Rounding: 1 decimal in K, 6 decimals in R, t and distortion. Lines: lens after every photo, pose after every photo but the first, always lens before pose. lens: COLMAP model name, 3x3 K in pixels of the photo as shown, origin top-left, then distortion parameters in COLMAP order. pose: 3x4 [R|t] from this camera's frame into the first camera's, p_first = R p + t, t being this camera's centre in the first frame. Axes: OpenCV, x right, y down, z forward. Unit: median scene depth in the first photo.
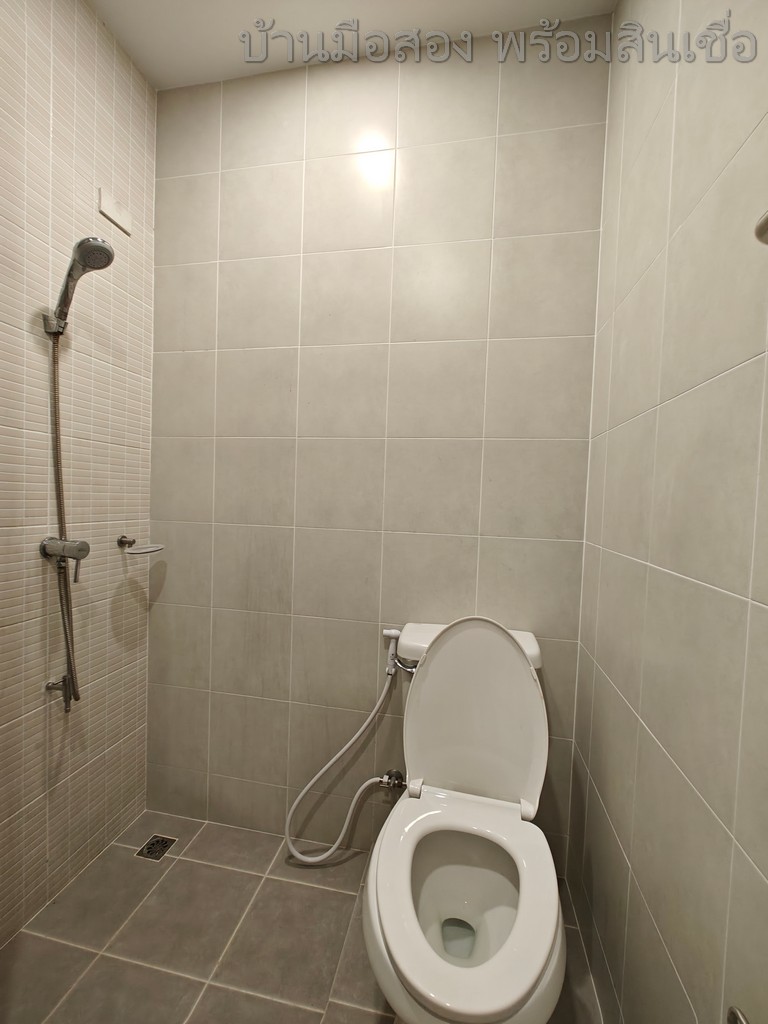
lens RADIAL K [[425.4, 0, 384.0], [0, 425.4, 512.0], [0, 0, 1]] dist [-0.002897, -0.000118]
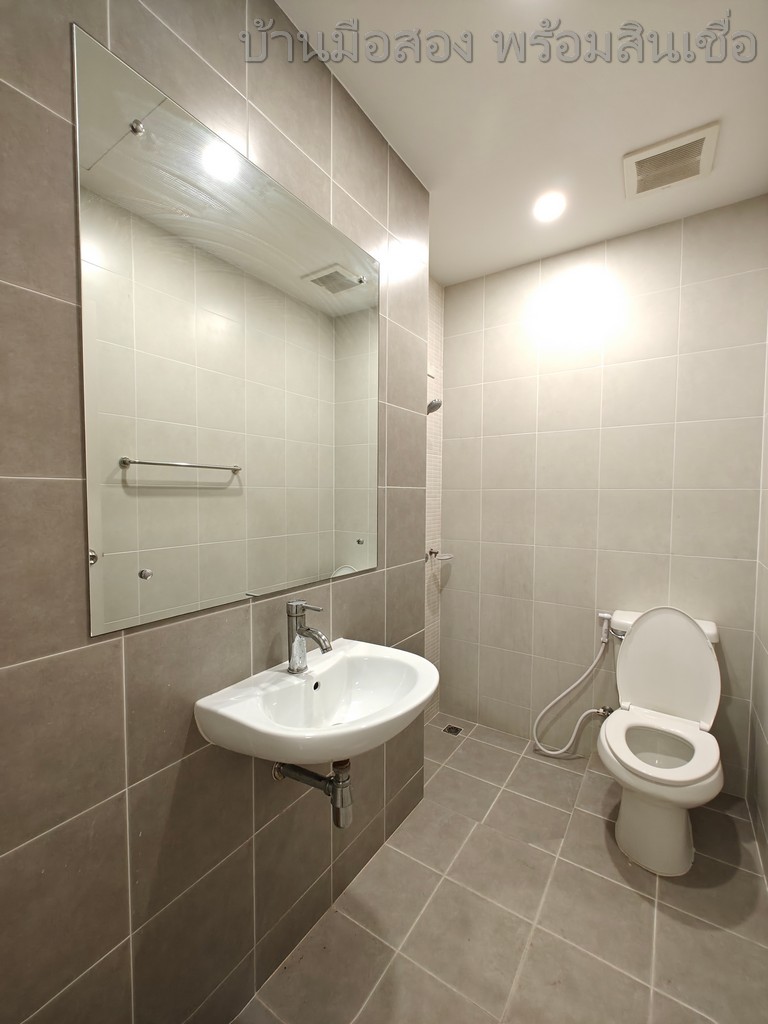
lens RADIAL K [[425.4, 0, 384.0], [0, 425.4, 512.0], [0, 0, 1]] dist [-0.002897, -0.000118]
pose [[0.919801, -0.011928, -0.392203, -0.110489], [0.009620, 0.999923, -0.007849, -0.089451], [0.392267, 0.003447, 0.919845, -0.741781]]
